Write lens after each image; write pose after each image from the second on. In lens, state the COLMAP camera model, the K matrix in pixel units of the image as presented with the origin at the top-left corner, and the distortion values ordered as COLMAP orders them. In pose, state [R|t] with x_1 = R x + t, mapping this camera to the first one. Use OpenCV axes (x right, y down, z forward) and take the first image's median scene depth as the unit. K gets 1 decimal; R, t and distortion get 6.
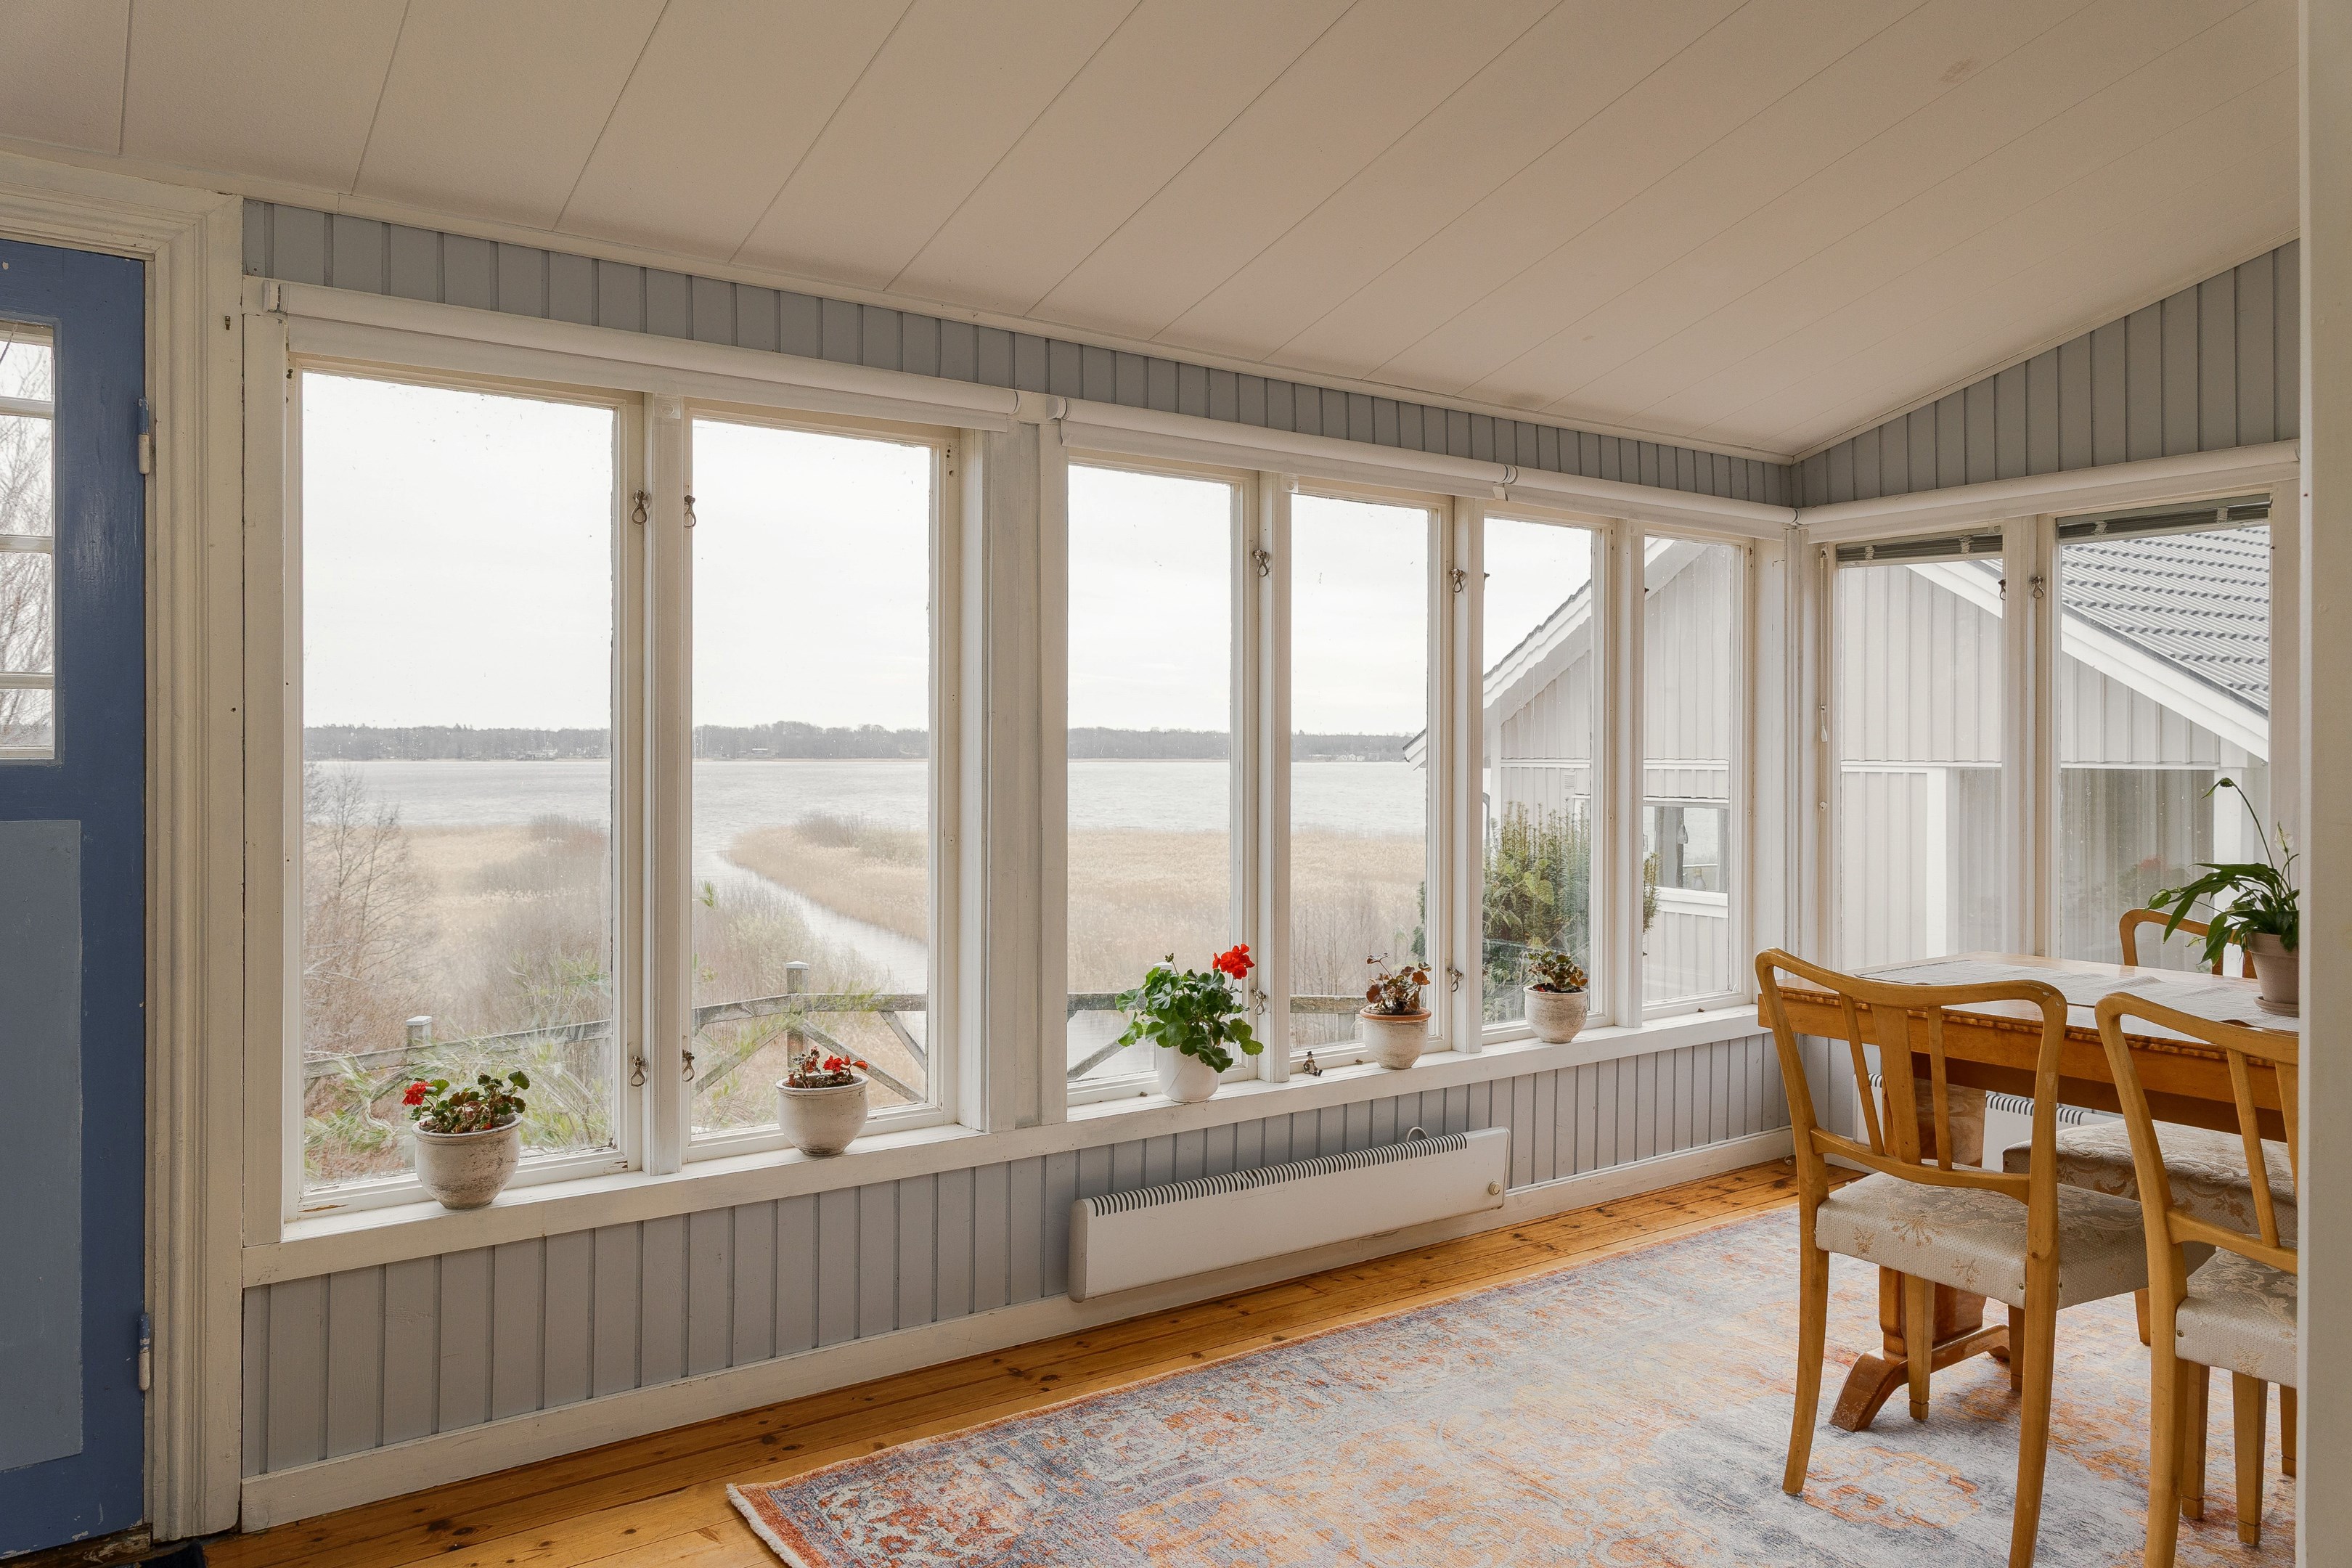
lens RADIAL K [[1610.1, 0, 1187.3], [0, 1610.1, 767.0], [0, 0, 1]] dist [-0.005864, 0.006392]
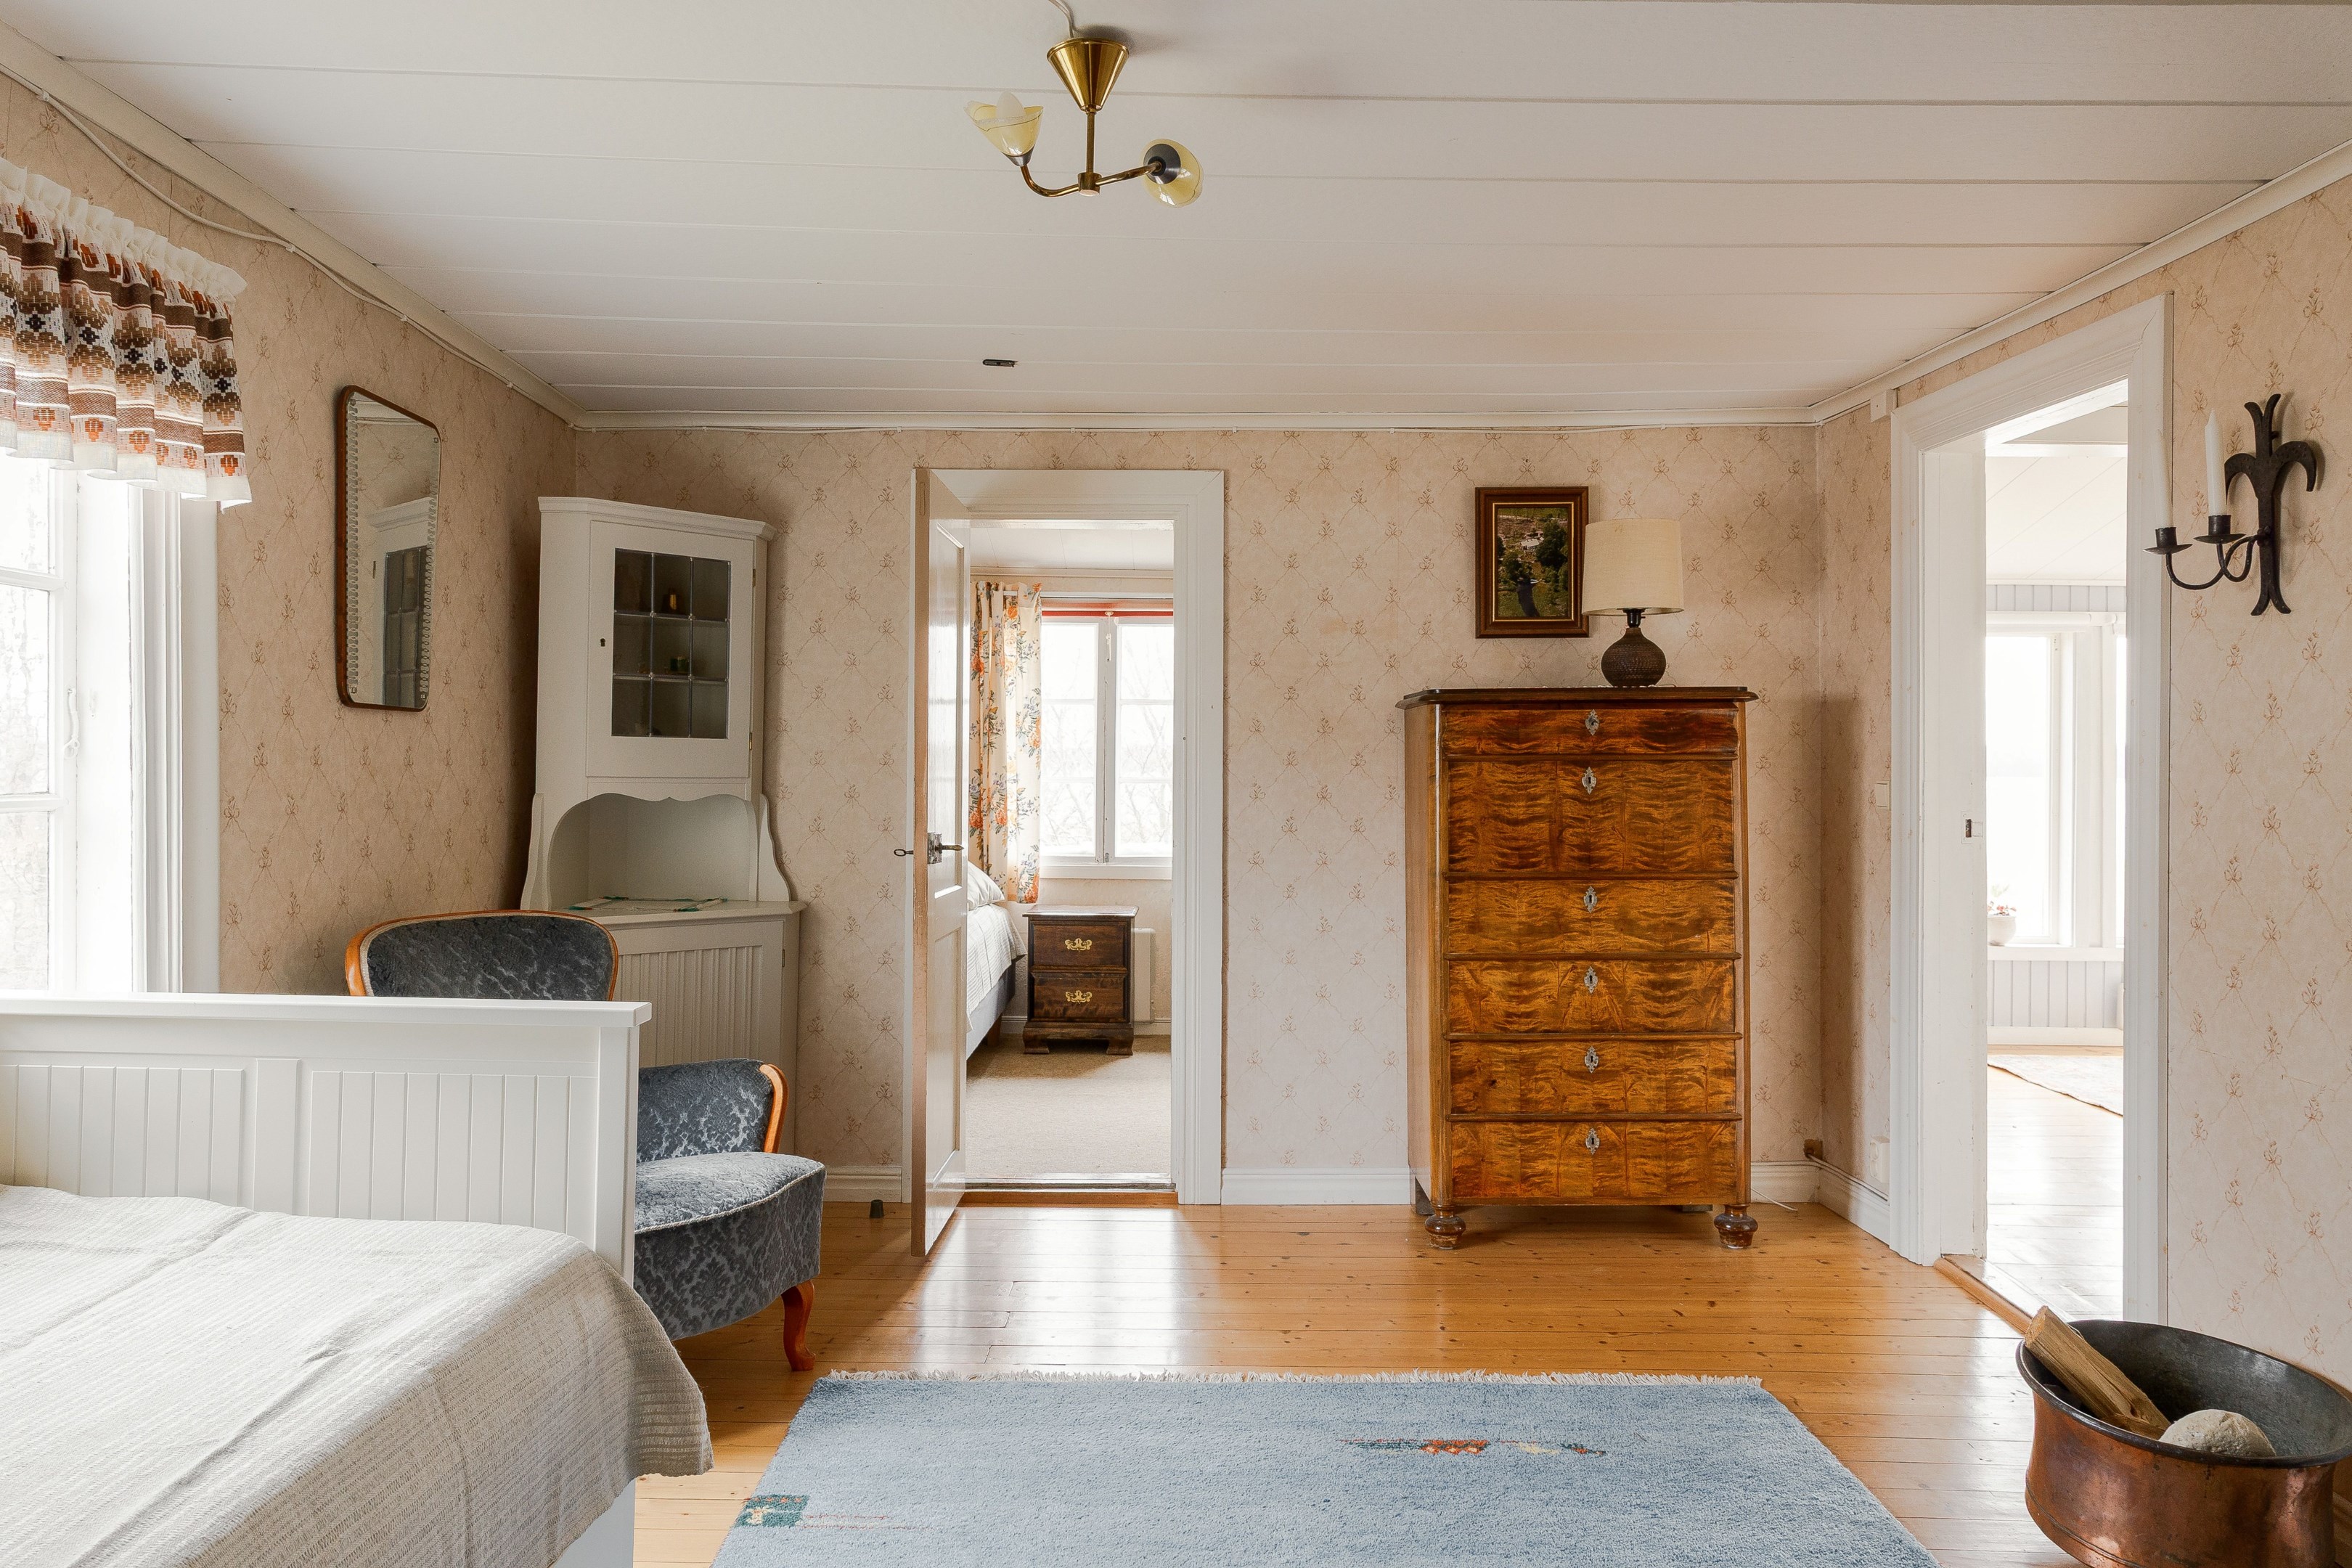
lens RADIAL K [[1610.1, 0, 1178.2], [0, 1610.1, 781.1], [0, 0, 1]] dist [-0.005864, 0.006392]
pose [[0.828248, -0.003747, -0.560349, 0.115981], [-0.001281, 0.999962, -0.008579, 0.027280], [0.560360, 0.007823, 0.828212, -1.895043]]
